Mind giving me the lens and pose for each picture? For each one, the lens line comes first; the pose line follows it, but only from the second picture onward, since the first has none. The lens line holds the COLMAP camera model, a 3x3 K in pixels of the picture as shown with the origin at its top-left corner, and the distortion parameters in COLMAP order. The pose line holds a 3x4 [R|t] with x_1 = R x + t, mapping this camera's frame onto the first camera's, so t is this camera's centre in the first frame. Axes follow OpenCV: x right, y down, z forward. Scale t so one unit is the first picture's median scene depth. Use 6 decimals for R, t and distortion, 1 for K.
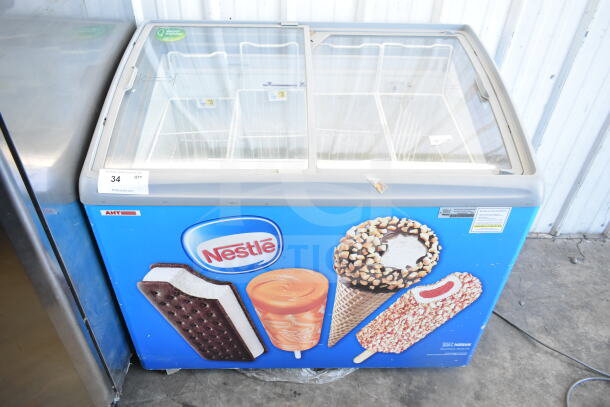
lens RADIAL K [[468.9, 0, 305.1], [0, 468.9, 204.9], [0, 0, 1]] dist [-0.035848, 0.000658]
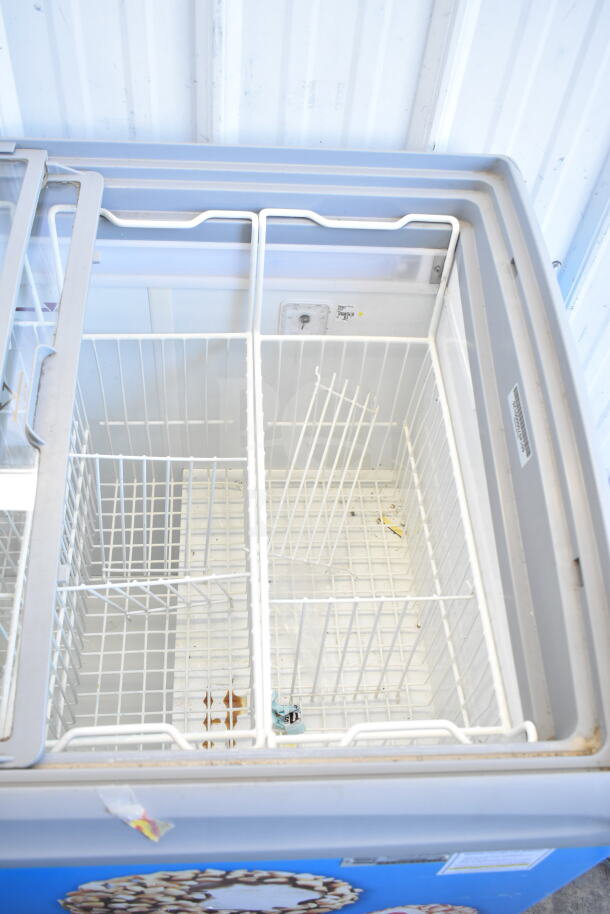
lens RADIAL K [[814.3, 0, 307.0], [0, 814.3, 457.8], [0, 0, 1]] dist [-0.007855, -0.007057]
pose [[0.998255, 0.010042, 0.058184, 0.166565], [-0.020893, 0.981751, 0.189020, -0.279337], [-0.055224, -0.189906, 0.980248, 0.359850]]
